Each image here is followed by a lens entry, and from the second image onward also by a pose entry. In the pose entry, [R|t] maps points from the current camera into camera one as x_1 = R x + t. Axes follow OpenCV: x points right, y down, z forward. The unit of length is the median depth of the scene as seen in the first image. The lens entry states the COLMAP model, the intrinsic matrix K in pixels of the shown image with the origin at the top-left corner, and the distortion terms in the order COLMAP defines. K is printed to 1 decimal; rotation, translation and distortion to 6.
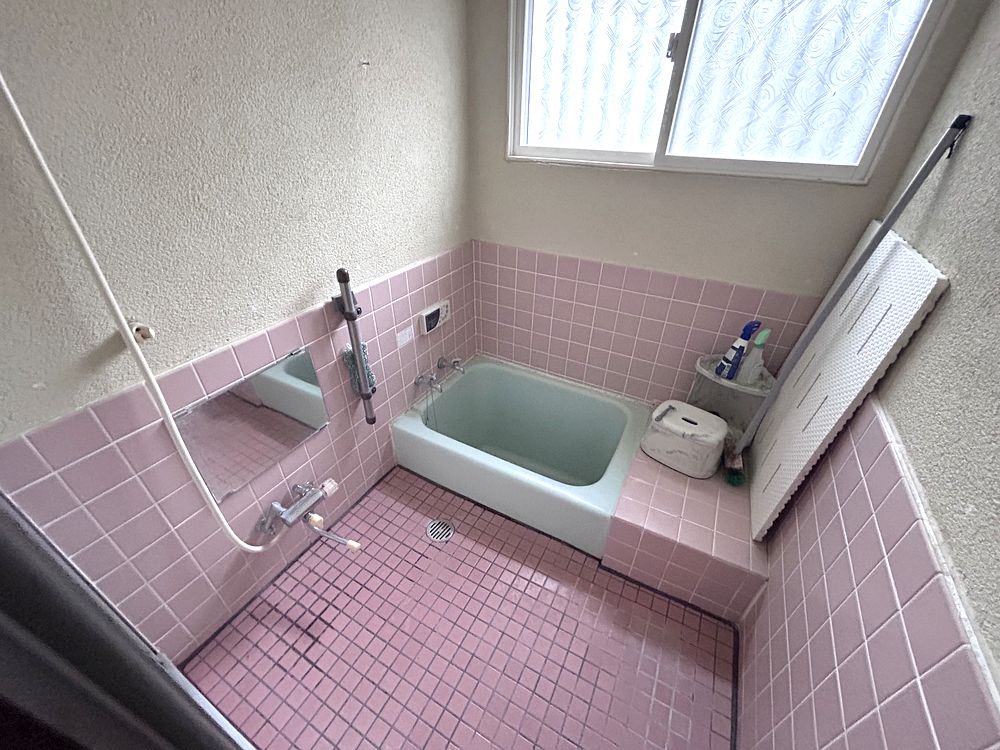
lens RADIAL K [[403.8, 0, 500.7], [0, 403.8, 373.4], [0, 0, 1]] dist [0.004487, -0.001352]
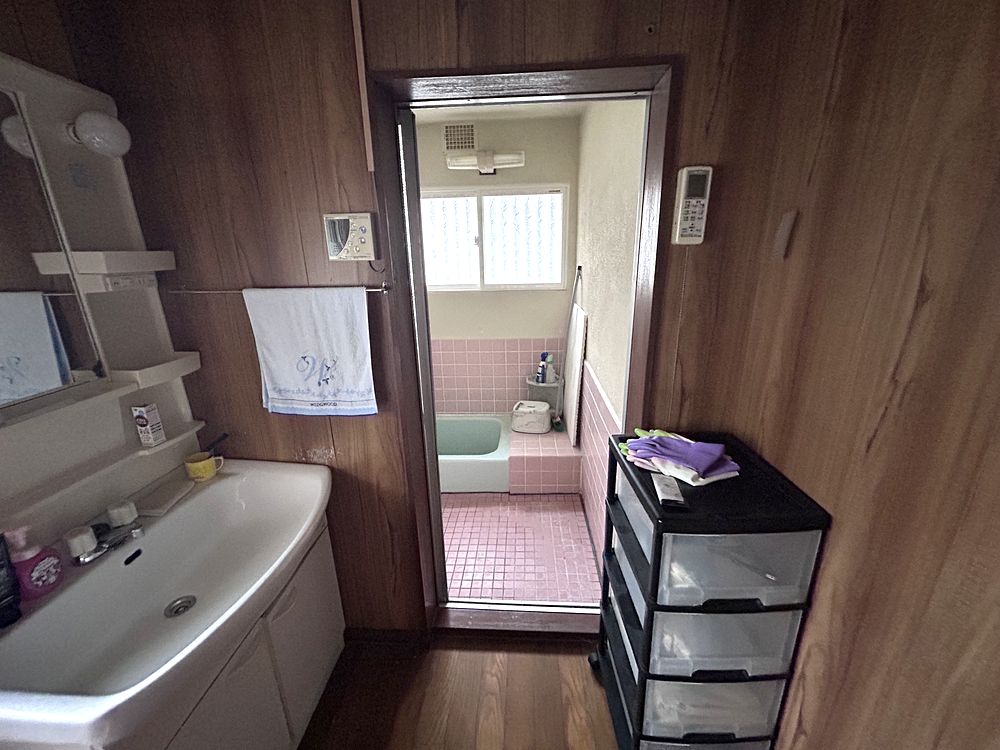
lens RADIAL K [[403.8, 0, 499.8], [0, 403.8, 372.2], [0, 0, 1]] dist [0.004487, -0.001352]
pose [[0.905780, -0.162422, 0.391383, -0.401411], [0.263920, 0.938844, -0.221175, 0.357436], [-0.331524, 0.303630, 0.893253, -0.729854]]
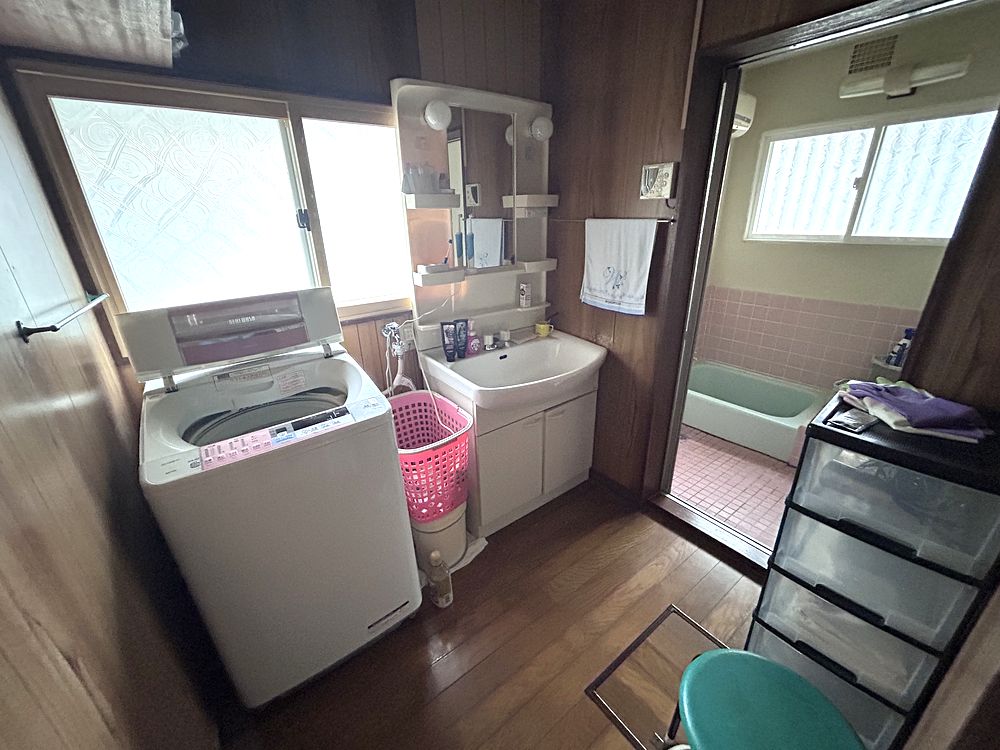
lens RADIAL K [[403.8, 0, 496.9], [0, 403.8, 371.7], [0, 0, 1]] dist [0.004487, -0.001352]
pose [[0.908147, 0.114908, -0.402574, -0.216535], [-0.192071, 0.968780, -0.156760, 0.600608], [0.371992, 0.219683, 0.901865, -1.028307]]
